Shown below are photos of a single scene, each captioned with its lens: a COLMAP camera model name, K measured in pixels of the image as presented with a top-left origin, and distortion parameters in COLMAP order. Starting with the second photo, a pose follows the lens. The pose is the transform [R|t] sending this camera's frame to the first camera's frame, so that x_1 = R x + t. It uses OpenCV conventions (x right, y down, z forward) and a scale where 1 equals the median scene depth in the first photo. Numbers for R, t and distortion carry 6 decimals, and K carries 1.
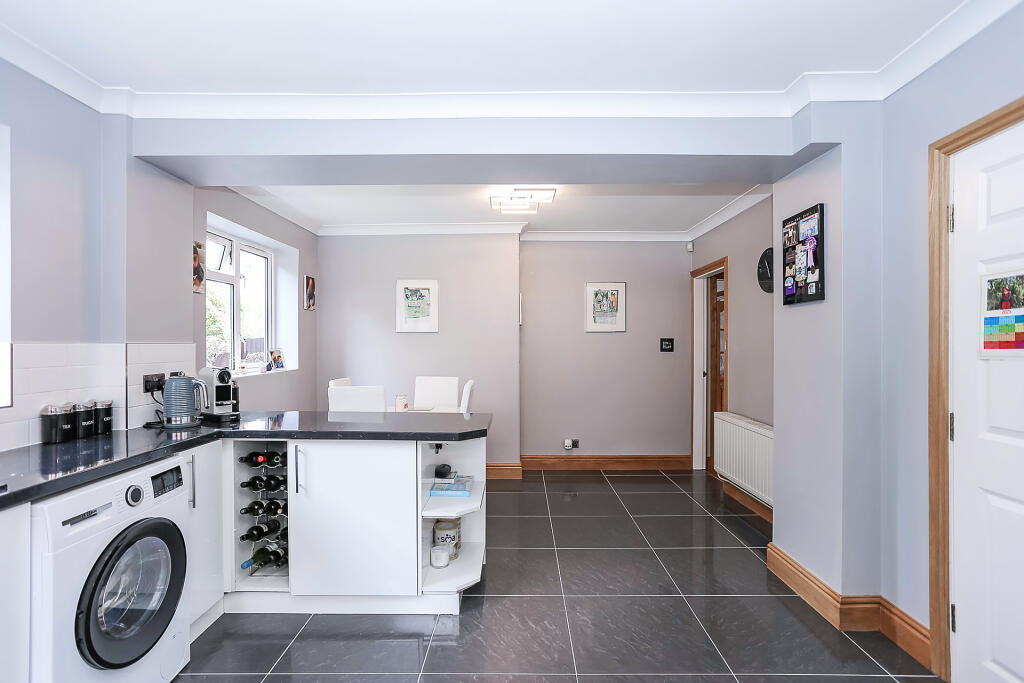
lens RADIAL K [[498.9, 0, 511.9], [0, 498.9, 339.4], [0, 0, 1]] dist [-0.001112, 0.000168]
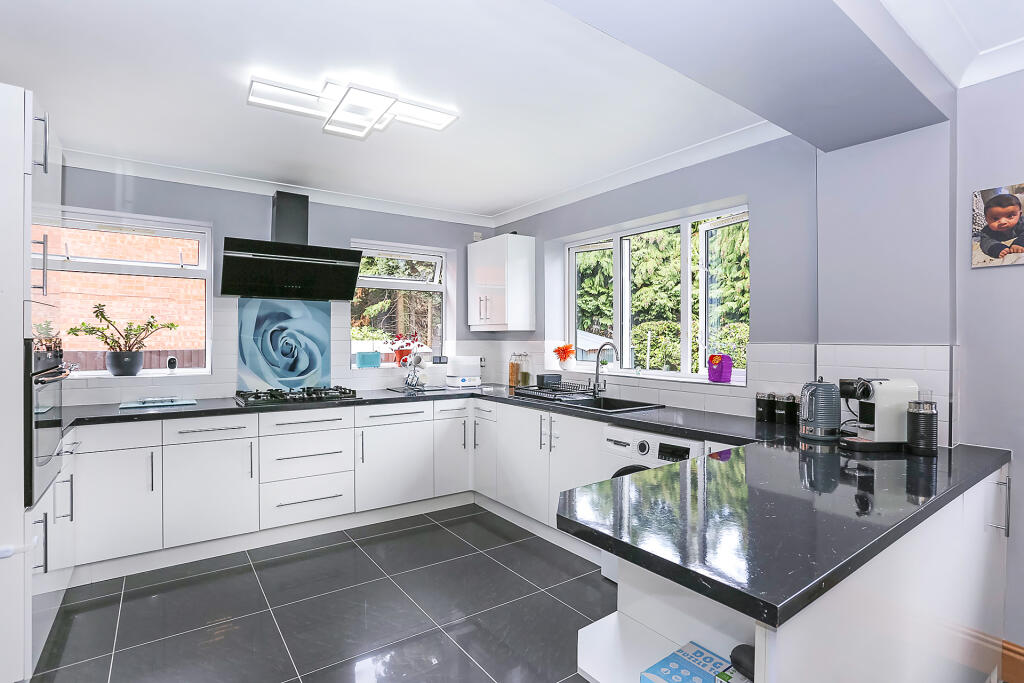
lens RADIAL K [[518.5, 0, 513.2], [0, 518.5, 342.3], [0, 0, 1]] dist [-0.023495, 0.000118]
pose [[-0.814886, 0.003755, -0.579609, 0.360364], [0.000094, 0.999980, 0.006346, 0.001351], [0.579621, 0.005117, -0.814870, 1.773074]]
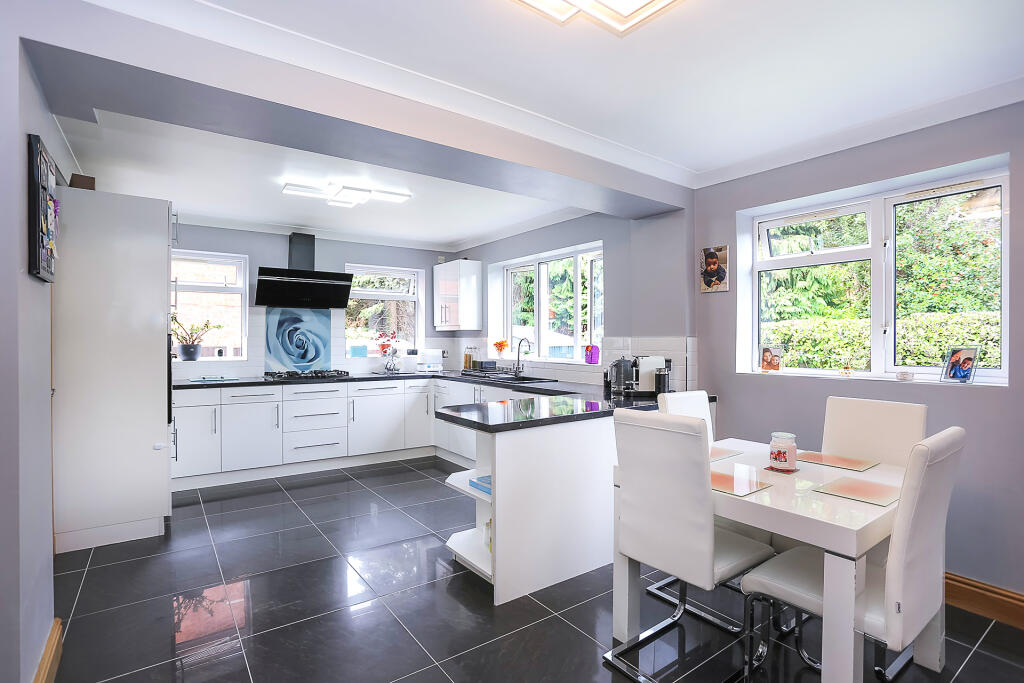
lens RADIAL K [[498.9, 0, 511.9], [0, 498.9, 339.4], [0, 0, 1]] dist [-0.001112, 0.000168]
pose [[-0.807284, 0.001640, -0.590161, 0.582236], [0.001809, 0.999998, 0.000304, 0.020331], [0.590161, -0.000822, -0.807285, 2.502511]]
